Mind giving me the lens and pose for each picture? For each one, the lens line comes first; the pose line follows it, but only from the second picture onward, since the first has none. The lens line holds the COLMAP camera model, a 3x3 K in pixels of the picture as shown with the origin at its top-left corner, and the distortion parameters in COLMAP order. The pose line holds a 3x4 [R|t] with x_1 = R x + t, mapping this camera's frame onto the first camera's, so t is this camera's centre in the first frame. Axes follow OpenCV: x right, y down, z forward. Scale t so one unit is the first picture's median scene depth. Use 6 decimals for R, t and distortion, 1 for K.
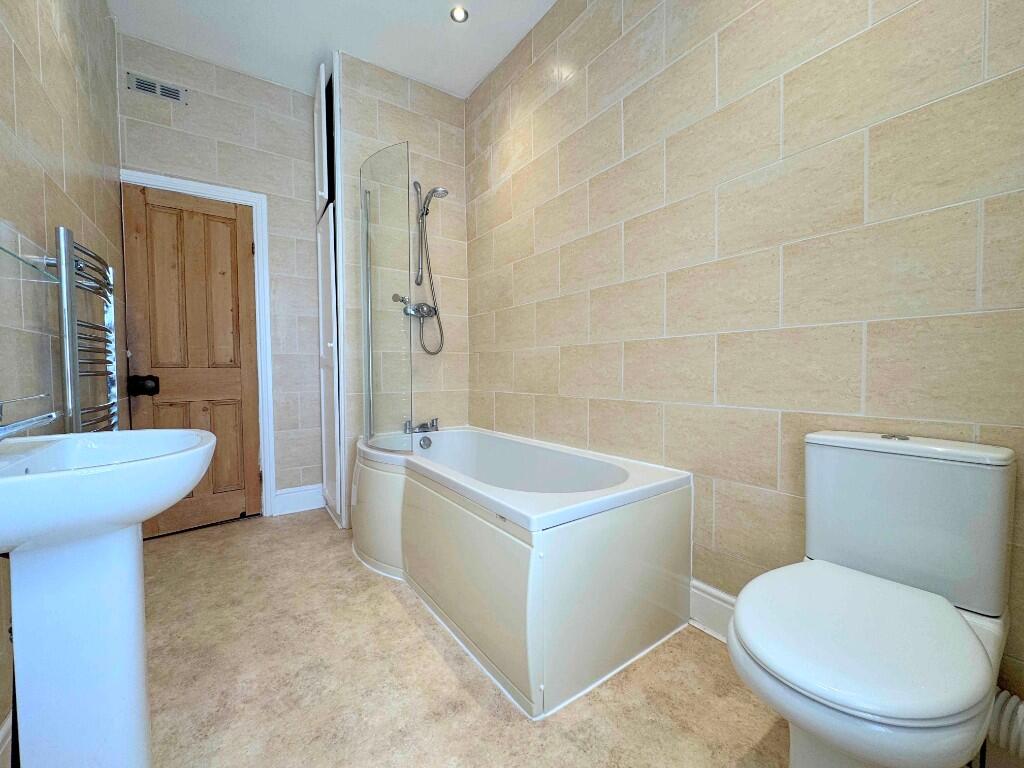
lens RADIAL K [[405.1, 0, 509.8], [0, 405.1, 383.2], [0, 0, 1]] dist [-0.000049, -0.000070]
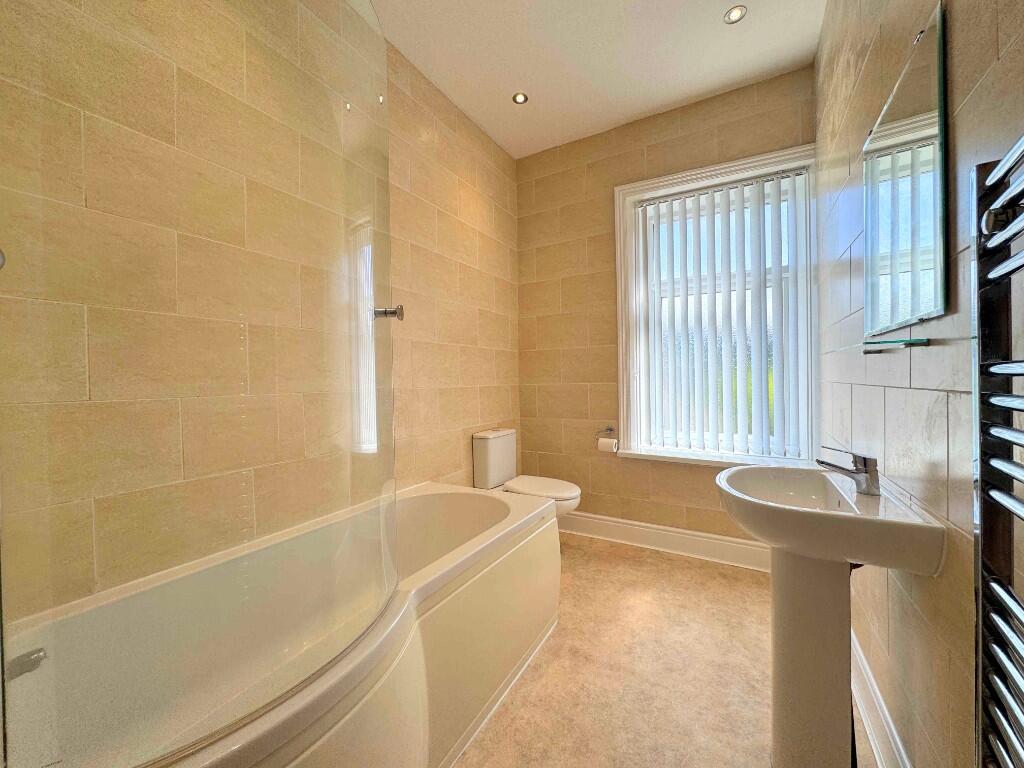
lens RADIAL K [[405.1, 0, 509.8], [0, 405.1, 383.2], [0, 0, 1]] dist [-0.000049, -0.000070]
pose [[-0.417993, 0.006374, 0.908428, -1.230539], [0.047740, 0.998748, 0.014959, -0.170703], [-0.907195, 0.049621, -0.417774, 1.608464]]
